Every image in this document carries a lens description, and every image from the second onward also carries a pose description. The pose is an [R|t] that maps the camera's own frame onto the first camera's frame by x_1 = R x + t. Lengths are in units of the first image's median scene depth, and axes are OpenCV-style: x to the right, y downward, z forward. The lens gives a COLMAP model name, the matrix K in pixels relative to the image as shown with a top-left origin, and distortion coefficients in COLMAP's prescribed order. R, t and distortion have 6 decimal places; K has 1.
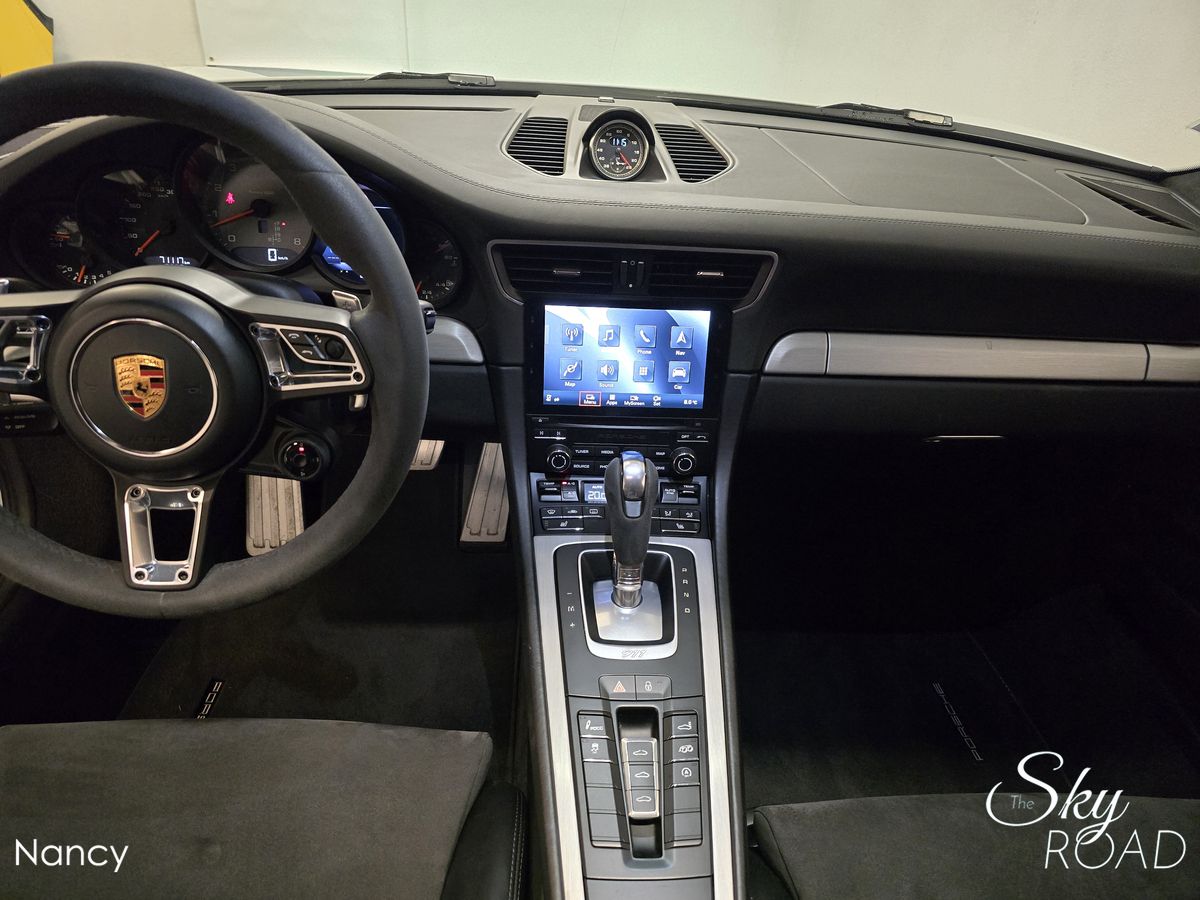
lens RADIAL K [[800.3, 0, 600.0], [0, 800.3, 450.0], [0, 0, 1]] dist [0.102101, -0.102220]
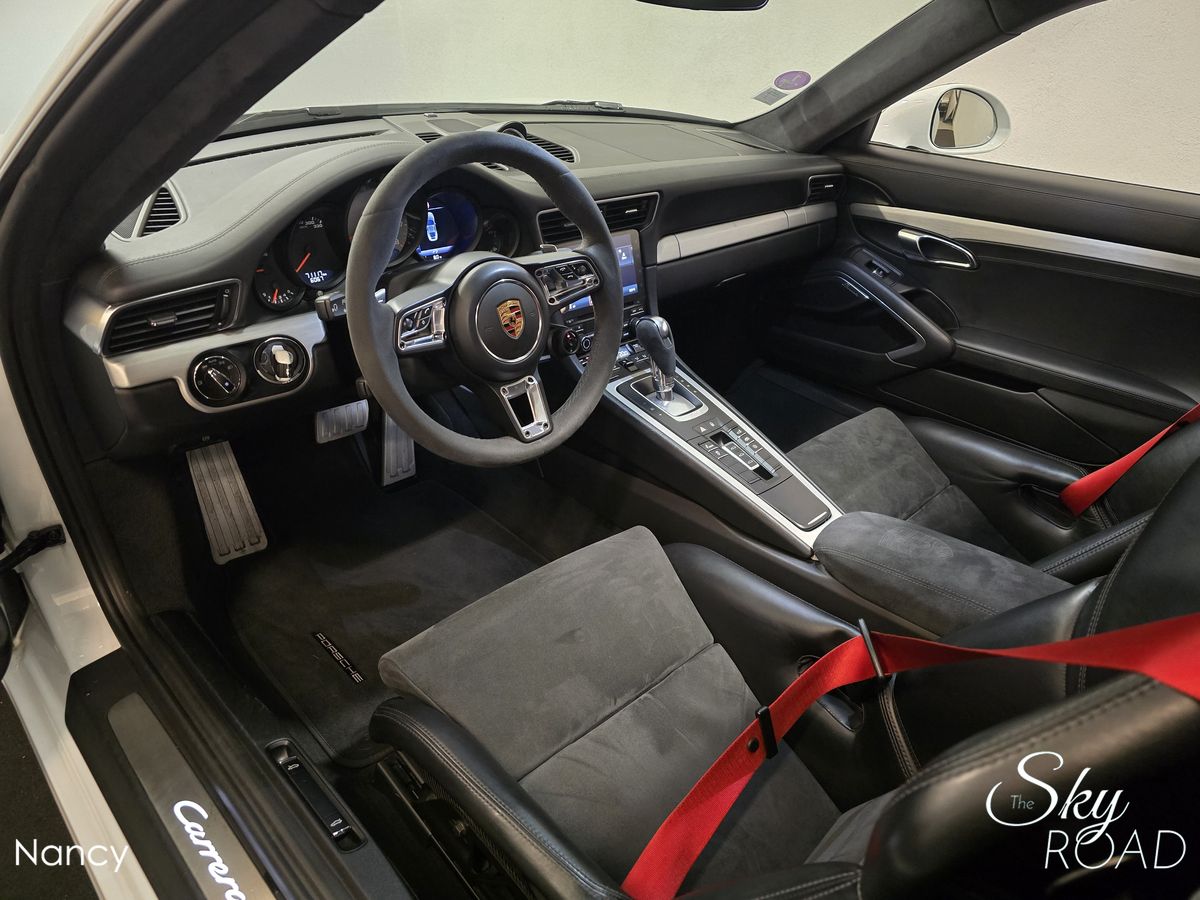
lens RADIAL K [[800.3, 0, 600.0], [0, 800.3, 450.0], [0, 0, 1]] dist [0.102101, -0.102220]
pose [[0.753444, -0.339419, 0.563131, -1.028779], [0.323199, 0.937030, 0.132356, 0.010587], [-0.572595, 0.082281, 0.815699, -0.318653]]
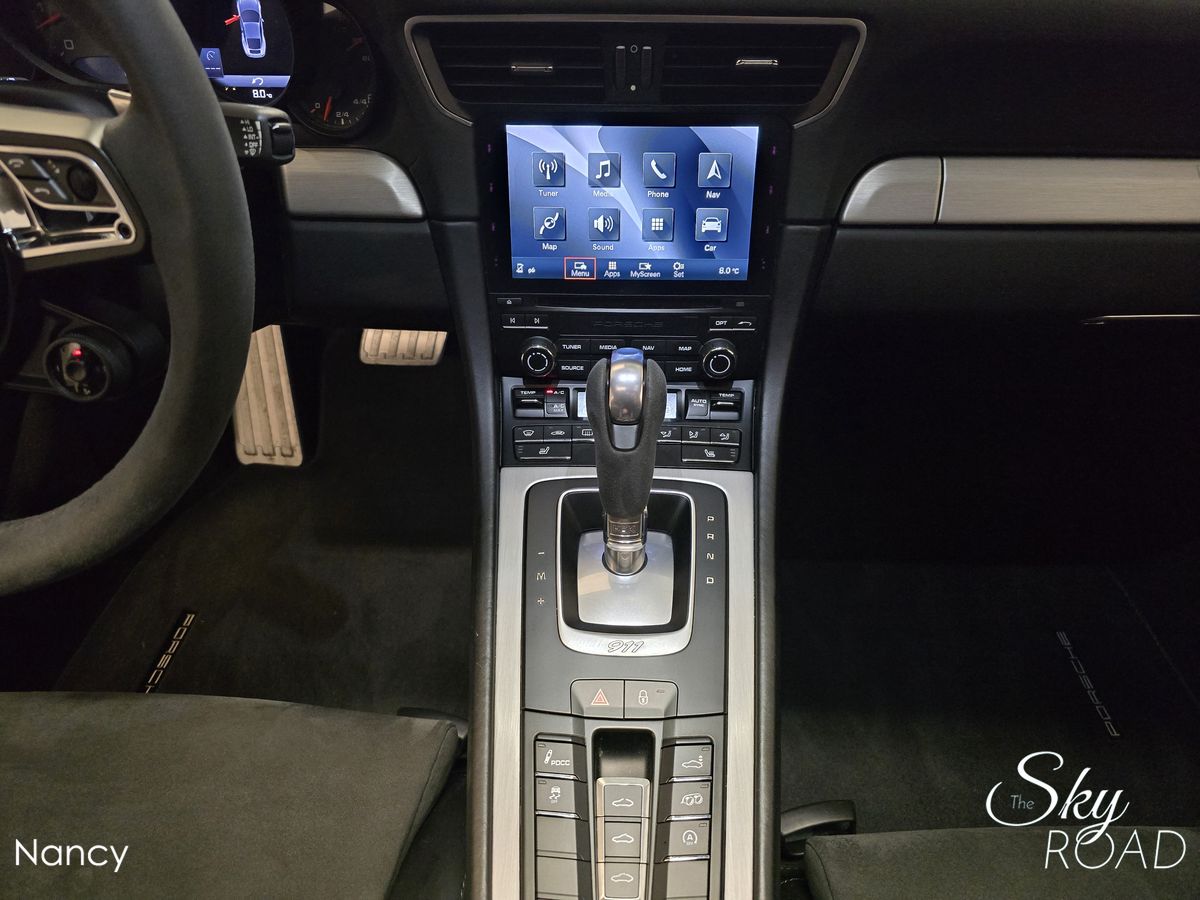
lens RADIAL K [[810.5, 0, 610.6], [0, 810.5, 453.5], [0, 0, 1]] dist [0.064568, -0.066116]
pose [[0.995162, 0.003207, -0.098191, 0.083800], [0.011328, 0.989054, 0.147119, -0.009764], [0.097589, -0.147519, 0.984233, 0.298577]]
